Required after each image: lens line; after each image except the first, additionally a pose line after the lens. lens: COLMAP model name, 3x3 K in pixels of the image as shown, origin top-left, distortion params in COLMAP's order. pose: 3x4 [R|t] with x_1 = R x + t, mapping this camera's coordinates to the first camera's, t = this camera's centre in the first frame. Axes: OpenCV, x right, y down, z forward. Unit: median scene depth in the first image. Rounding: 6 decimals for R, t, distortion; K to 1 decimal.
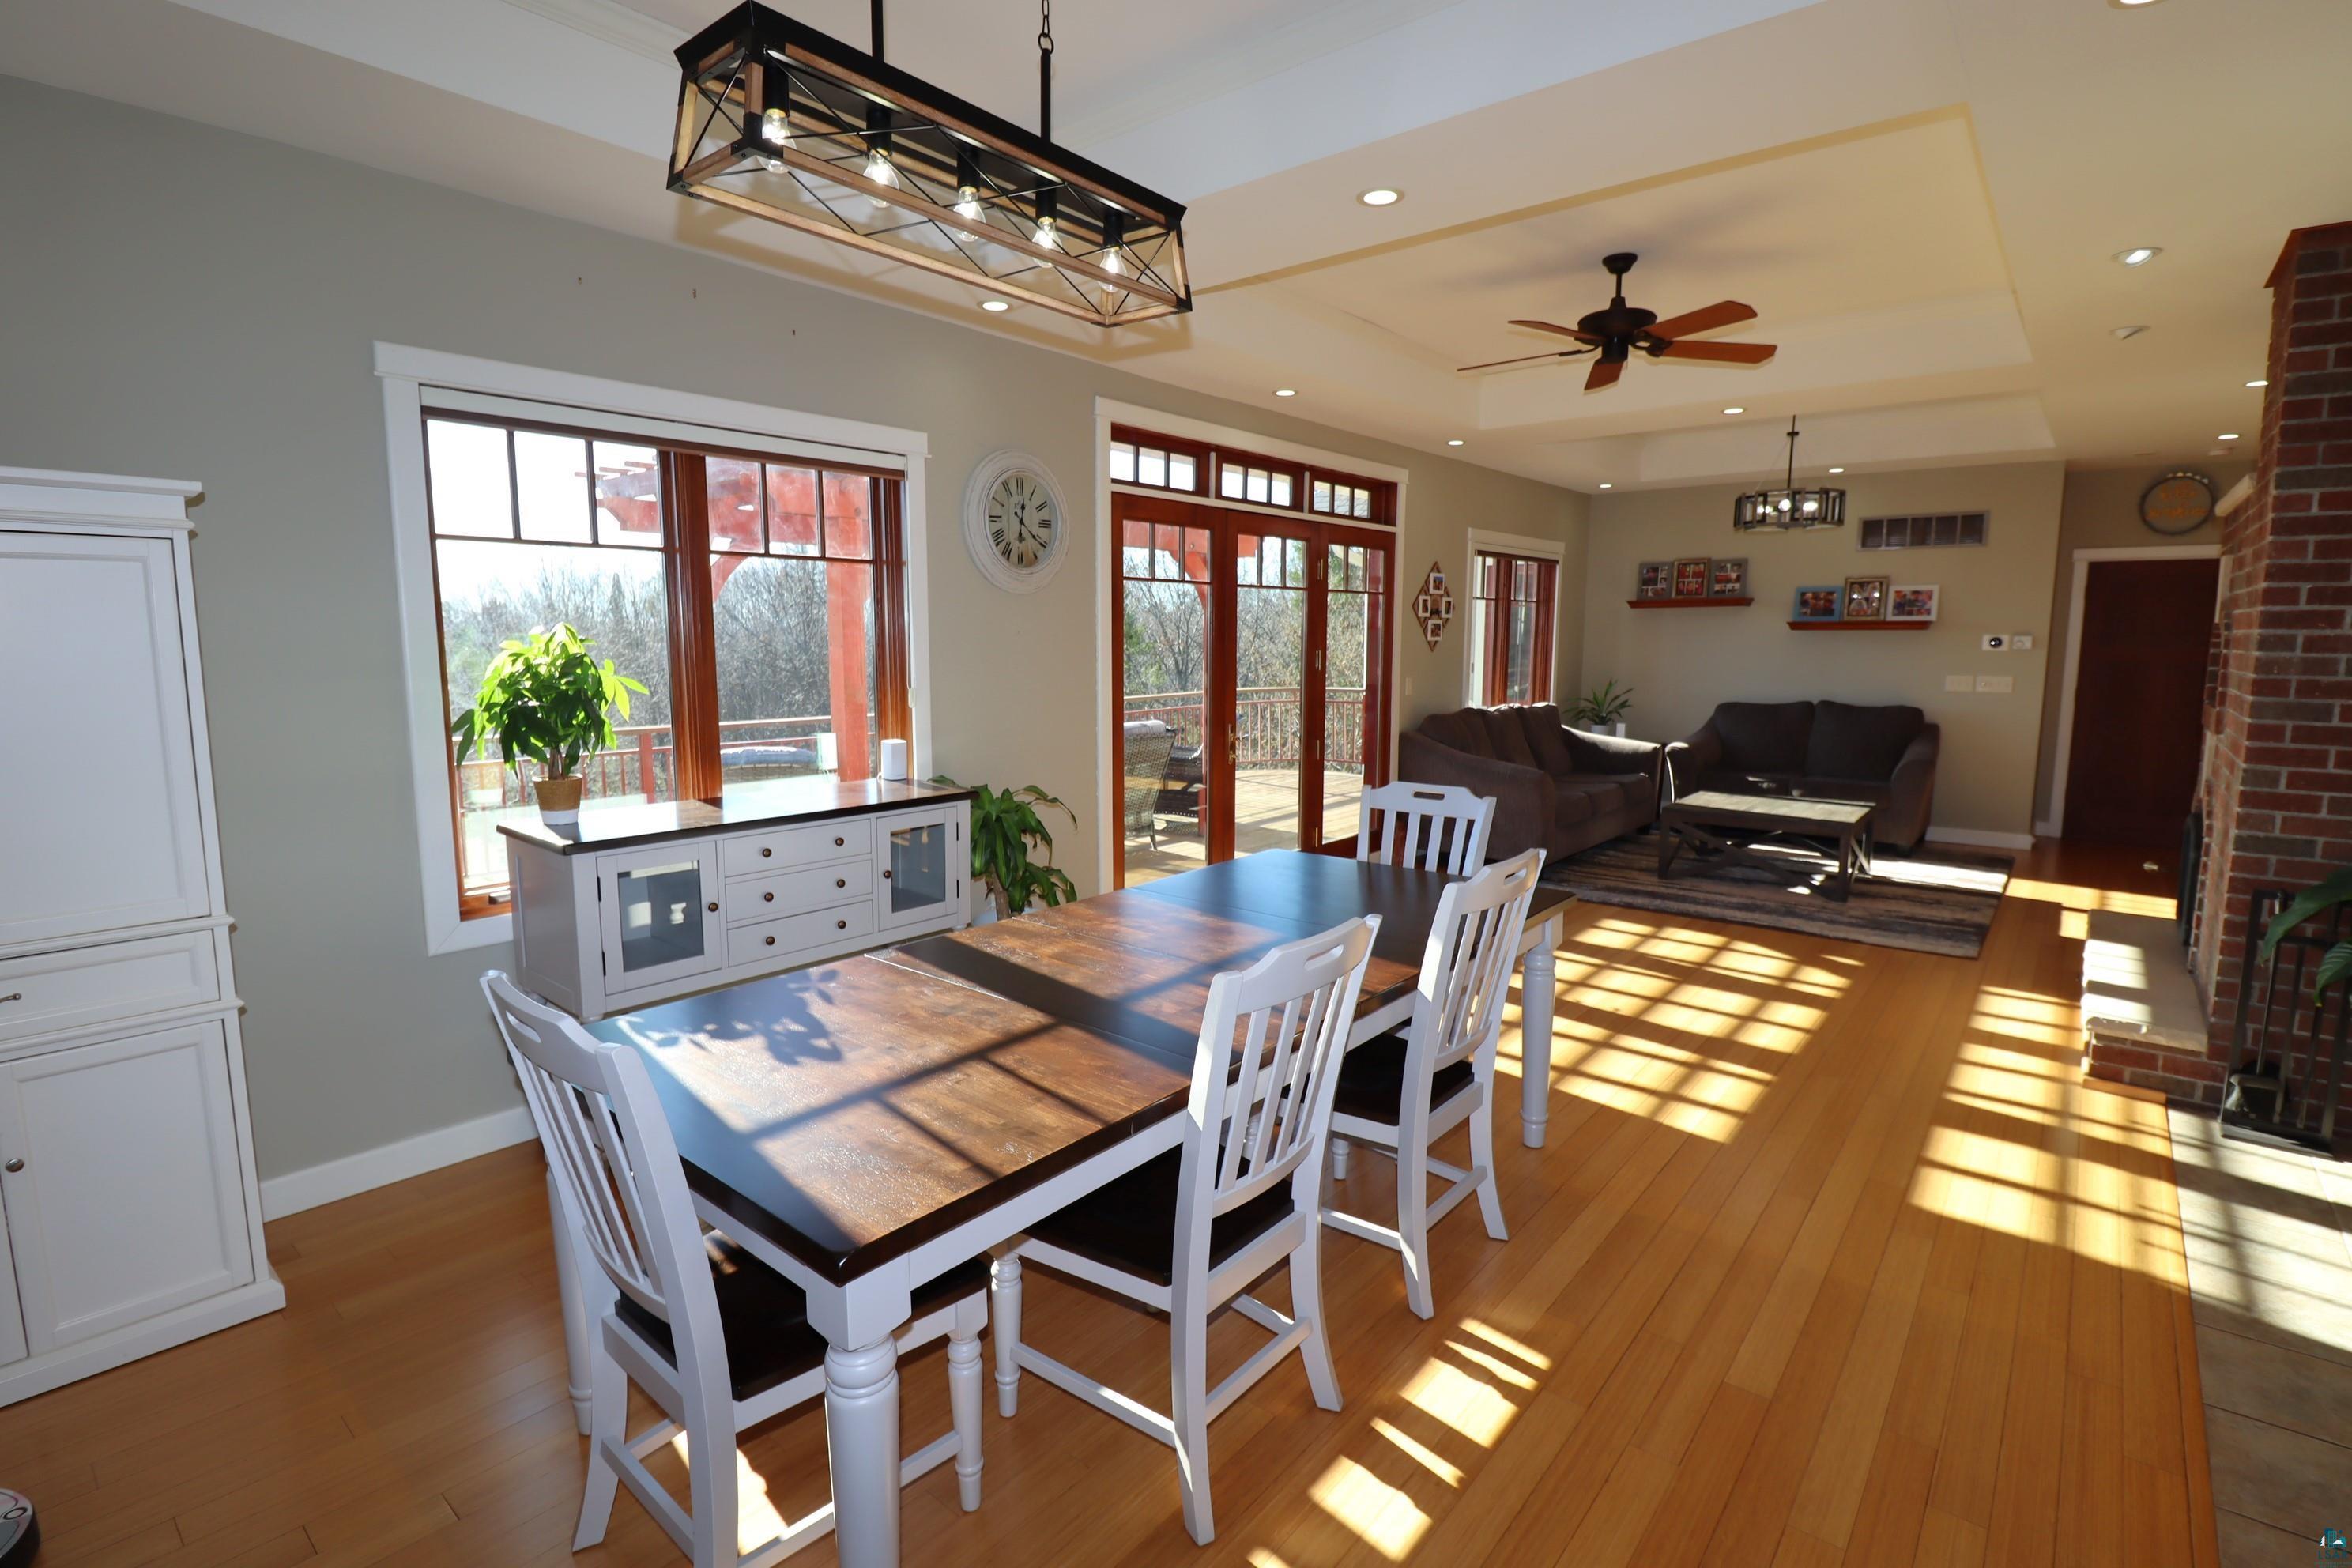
lens RADIAL K [[1096.9, 0, 1169.5], [0, 1096.9, 769.4], [0, 0, 1]] dist [0.002112, -0.012209]
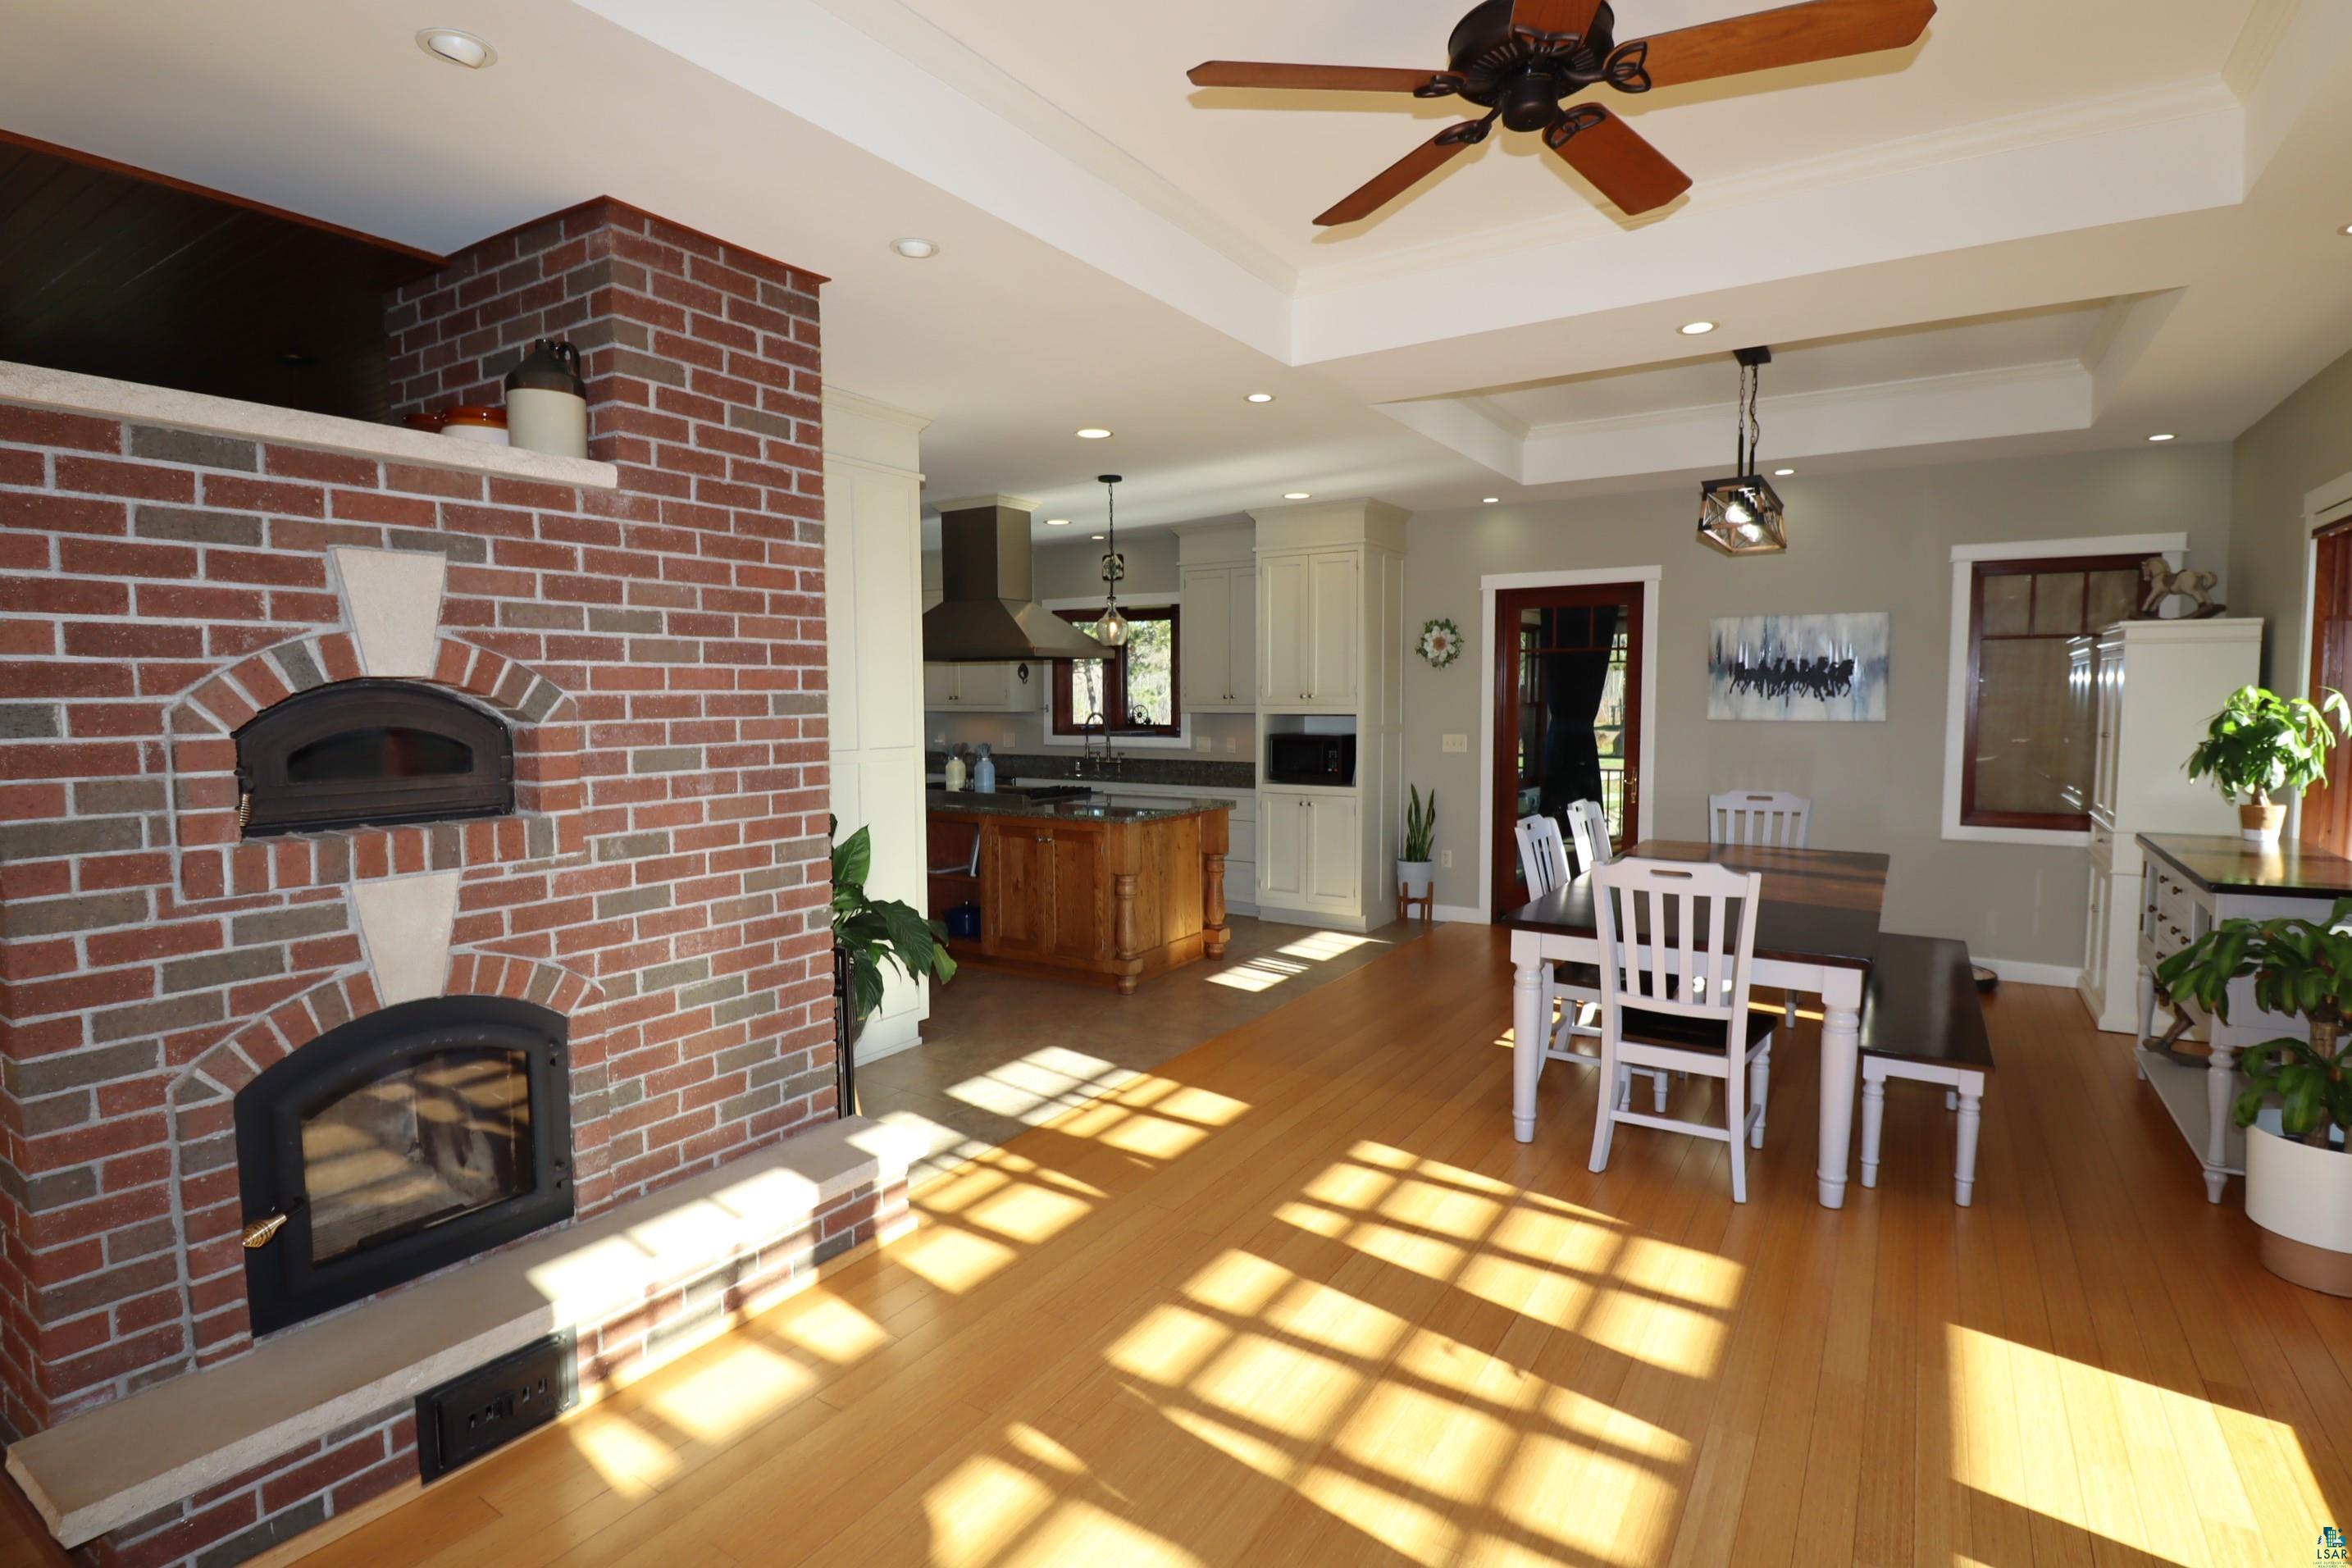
lens RADIAL K [[1145.0, 0, 1175.3], [0, 1145.0, 773.4], [0, 0, 1]] dist [0.000268, 0.000080]
pose [[-0.991191, 0.008978, -0.132139, 0.366461], [-0.016878, 0.981003, 0.193256, -0.111283], [0.131364, 0.193784, -0.972210, 0.878275]]
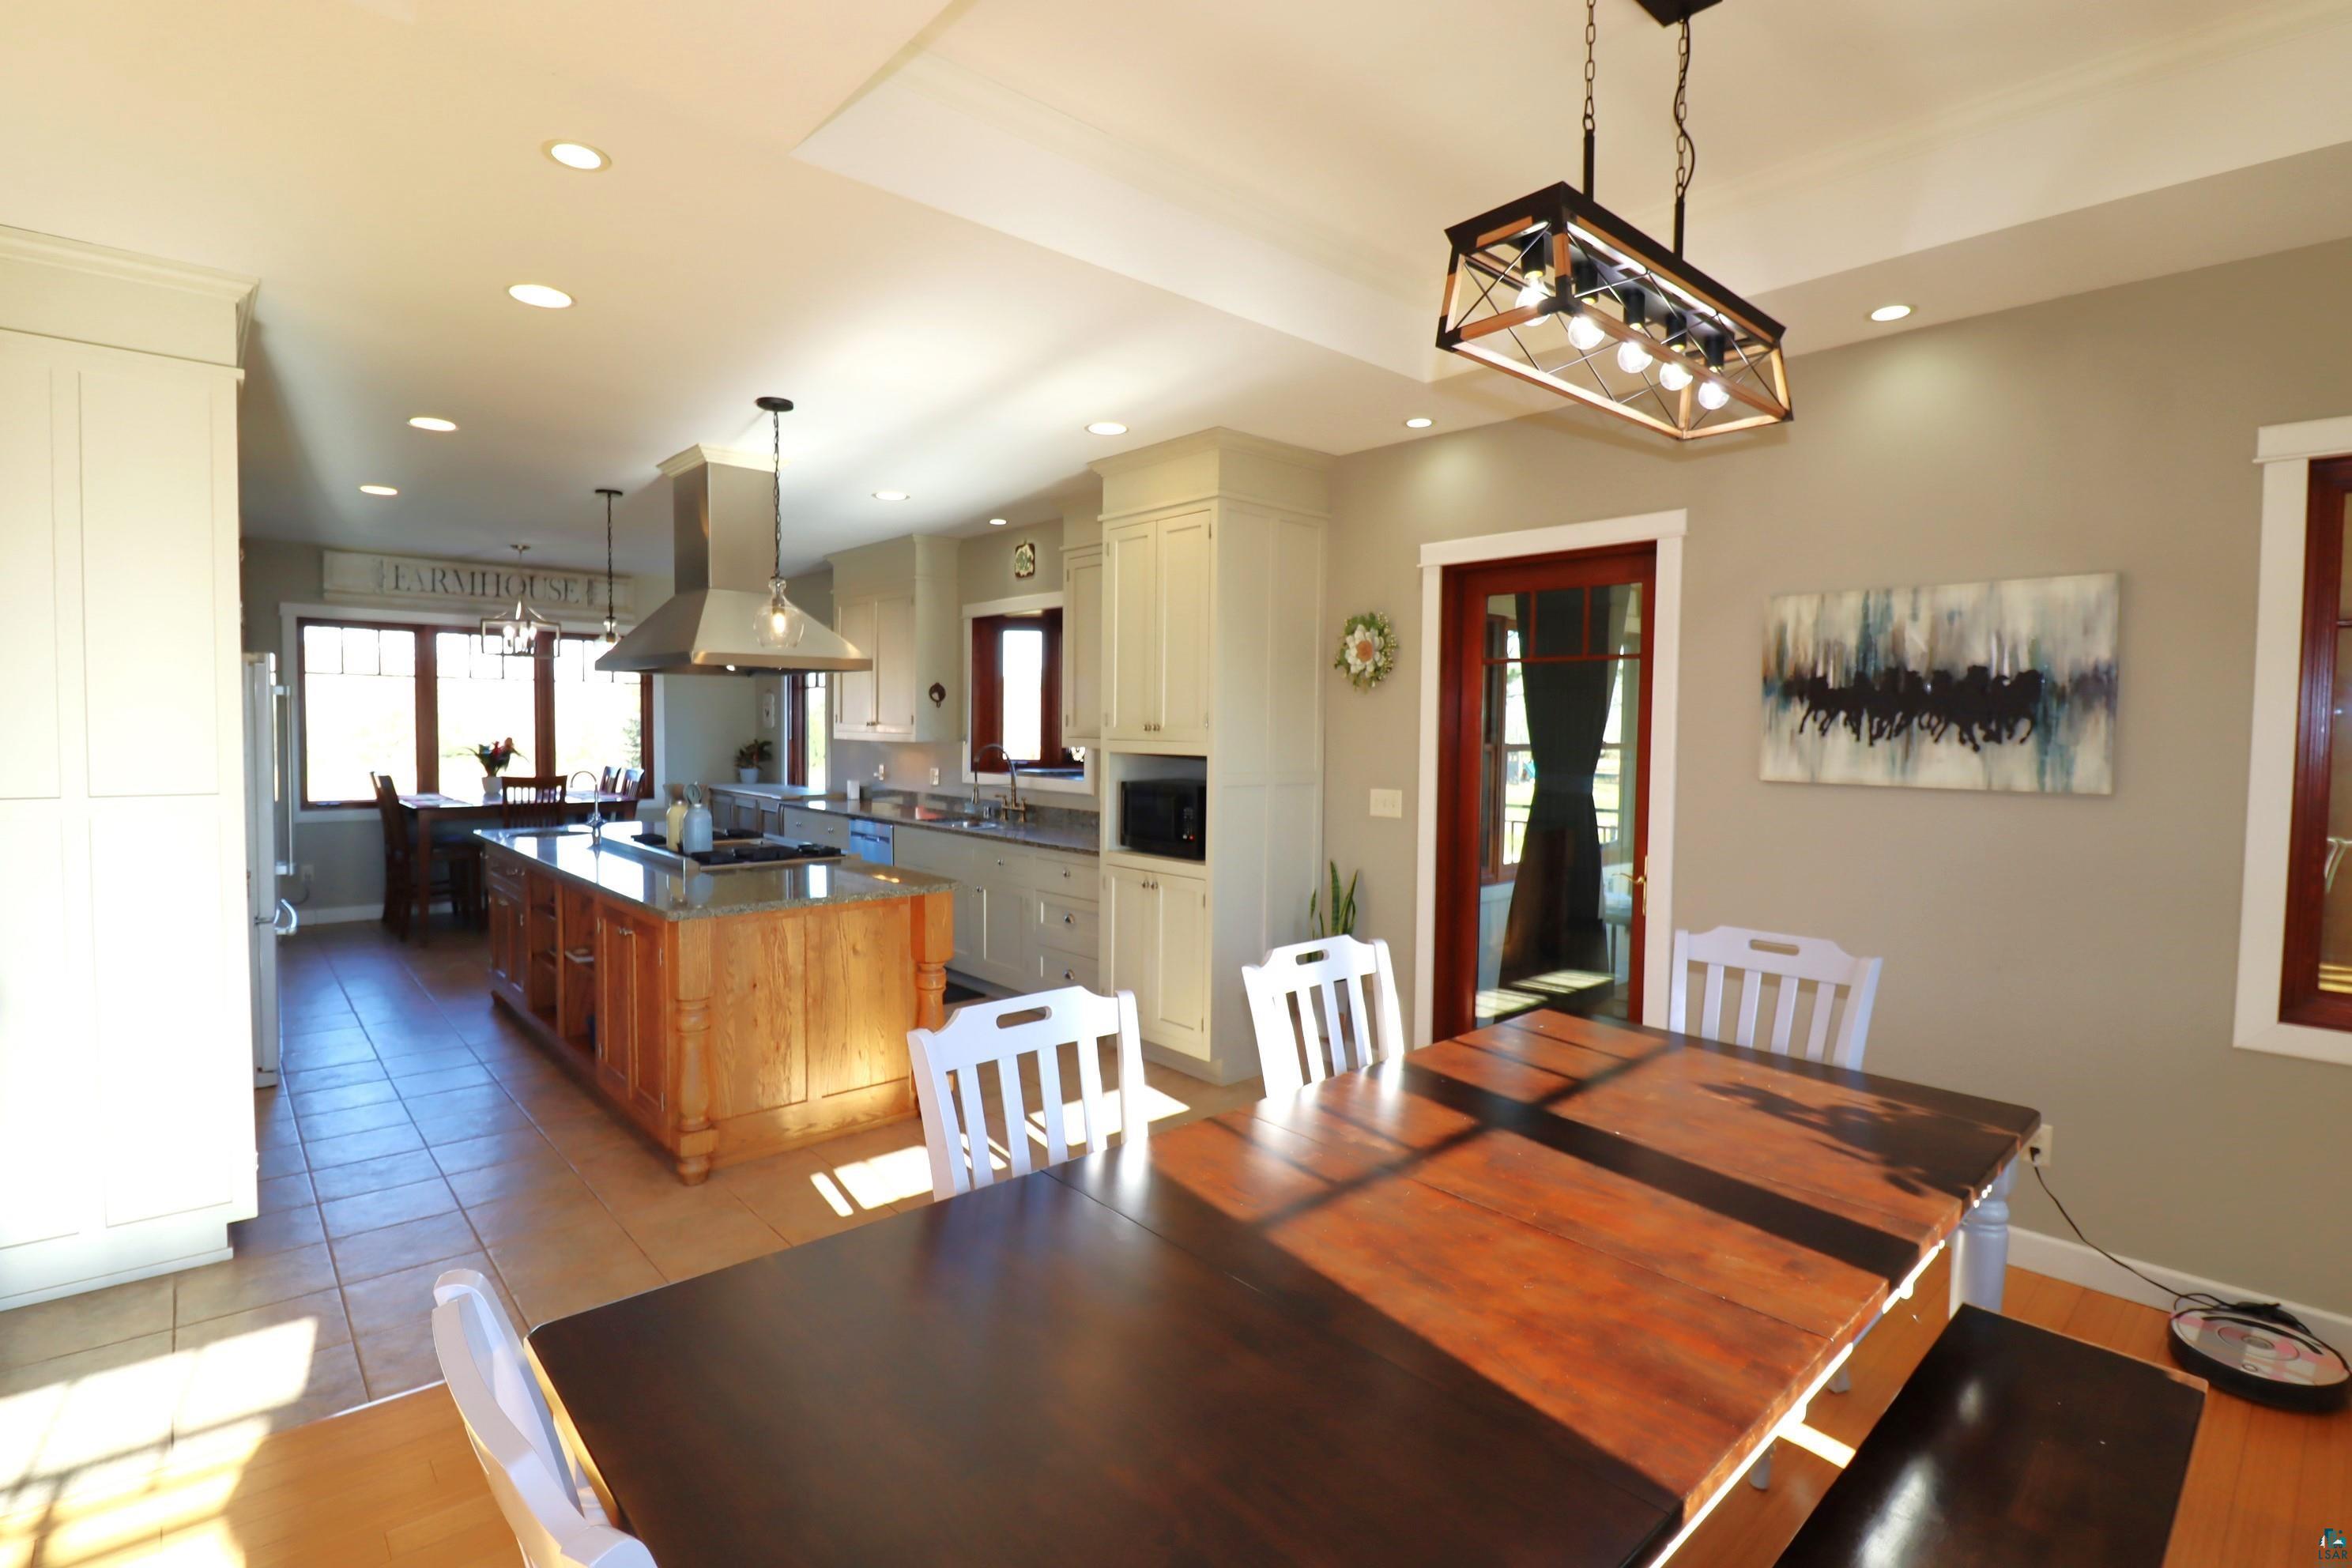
lens RADIAL K [[1096.9, 0, 1169.5], [0, 1096.9, 769.4], [0, 0, 1]] dist [0.002112, -0.012209]
pose [[-0.990627, -0.020632, 0.135024, 0.032224], [0.002222, 0.985961, 0.166963, -0.071982], [-0.136573, 0.165698, -0.976674, 0.560779]]
